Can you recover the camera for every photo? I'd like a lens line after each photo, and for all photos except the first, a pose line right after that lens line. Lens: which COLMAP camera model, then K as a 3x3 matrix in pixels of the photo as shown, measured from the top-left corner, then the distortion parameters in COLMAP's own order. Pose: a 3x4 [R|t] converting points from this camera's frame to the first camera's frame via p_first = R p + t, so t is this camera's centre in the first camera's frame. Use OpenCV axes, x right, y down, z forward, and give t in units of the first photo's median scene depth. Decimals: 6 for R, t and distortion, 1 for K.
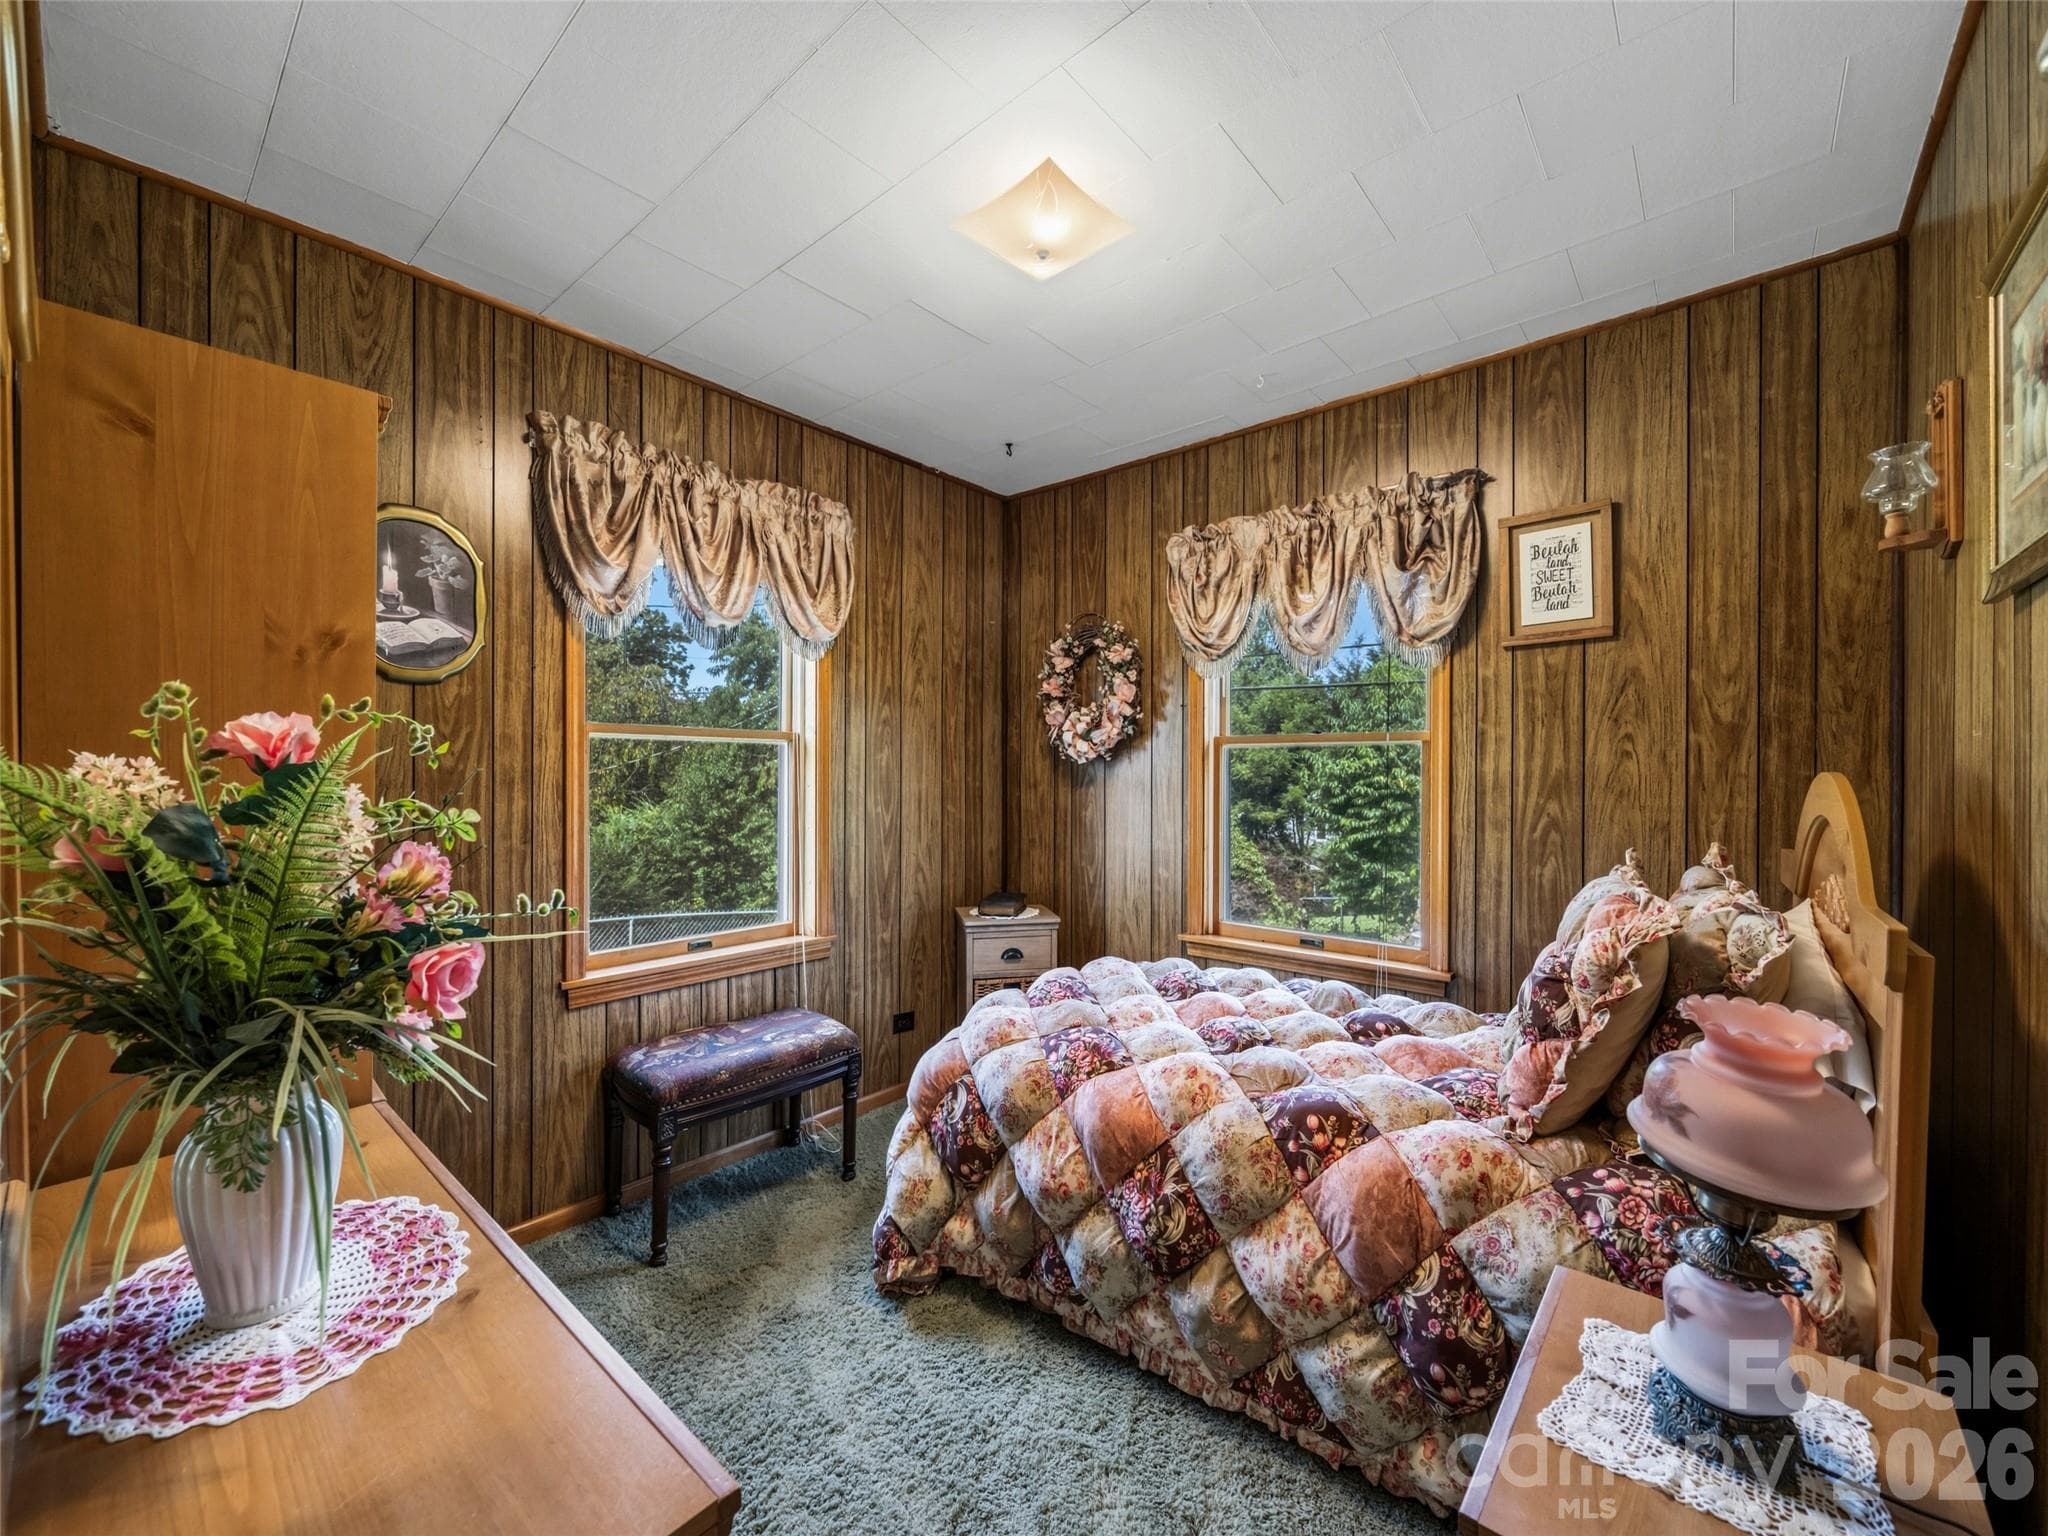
lens RADIAL K [[825.5, 0, 1034.0], [0, 825.5, 775.4], [0, 0, 1]] dist [0.002033, -0.001010]
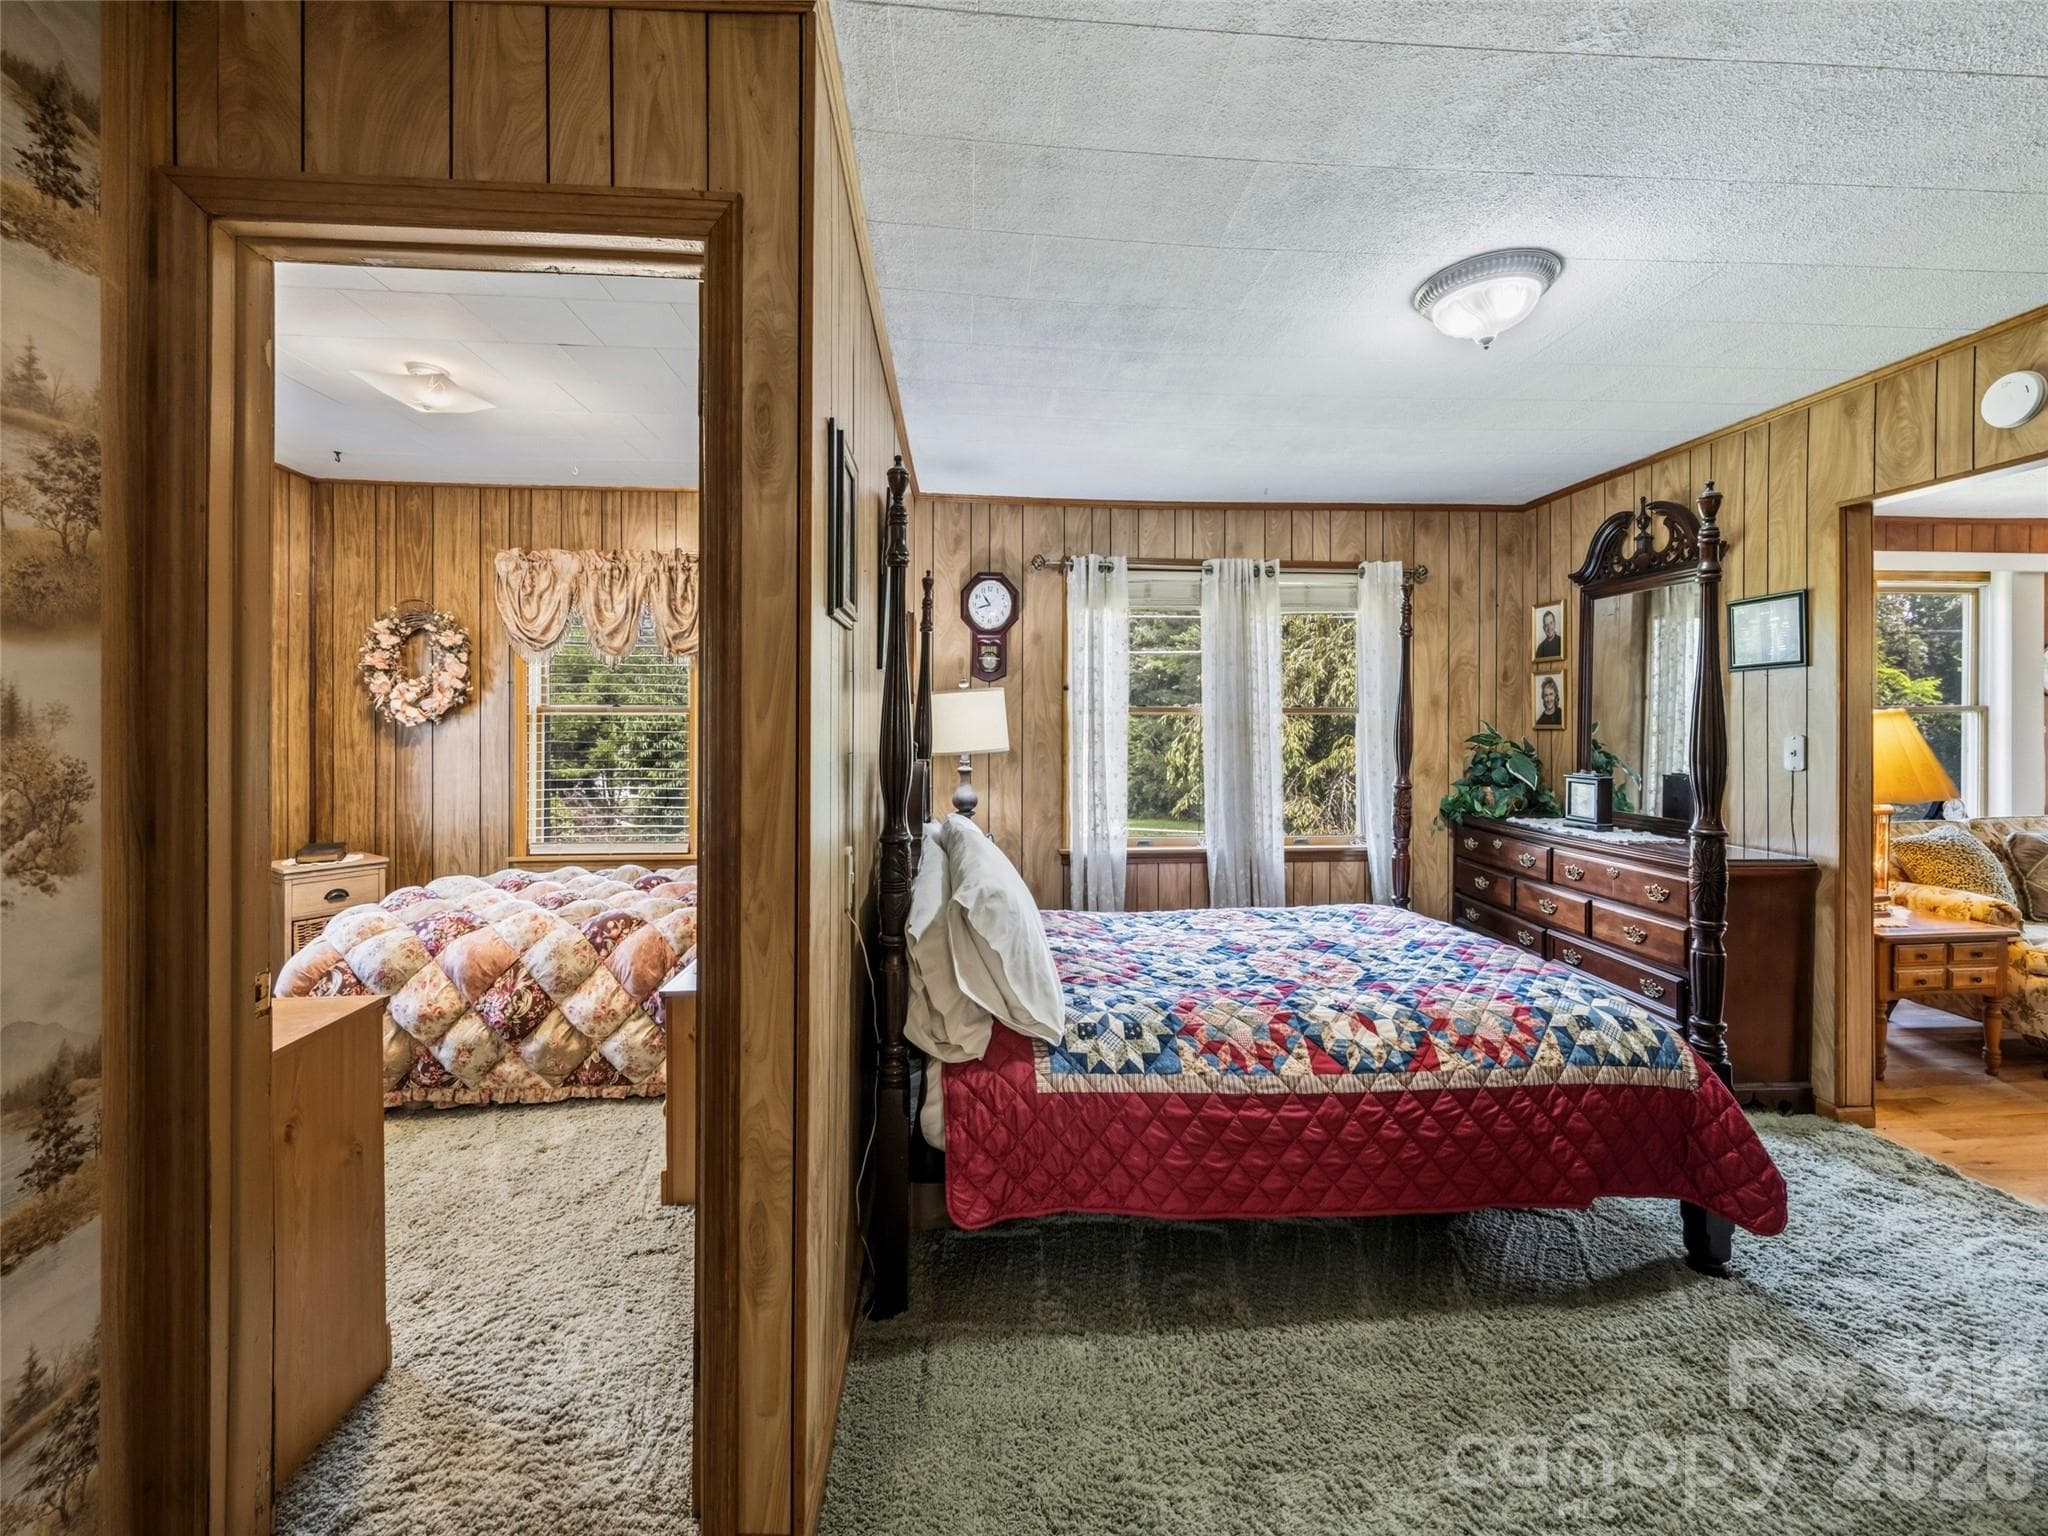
lens RADIAL K [[825.5, 0, 1015.9], [0, 825.5, 721.5], [0, 0, 1]] dist [0.002033, -0.001010]
pose [[0.719027, 0.000325, 0.694982, -0.183249], [0.005626, 0.999964, -0.006288, -0.011710], [-0.694959, 0.008431, 0.719000, -0.597615]]
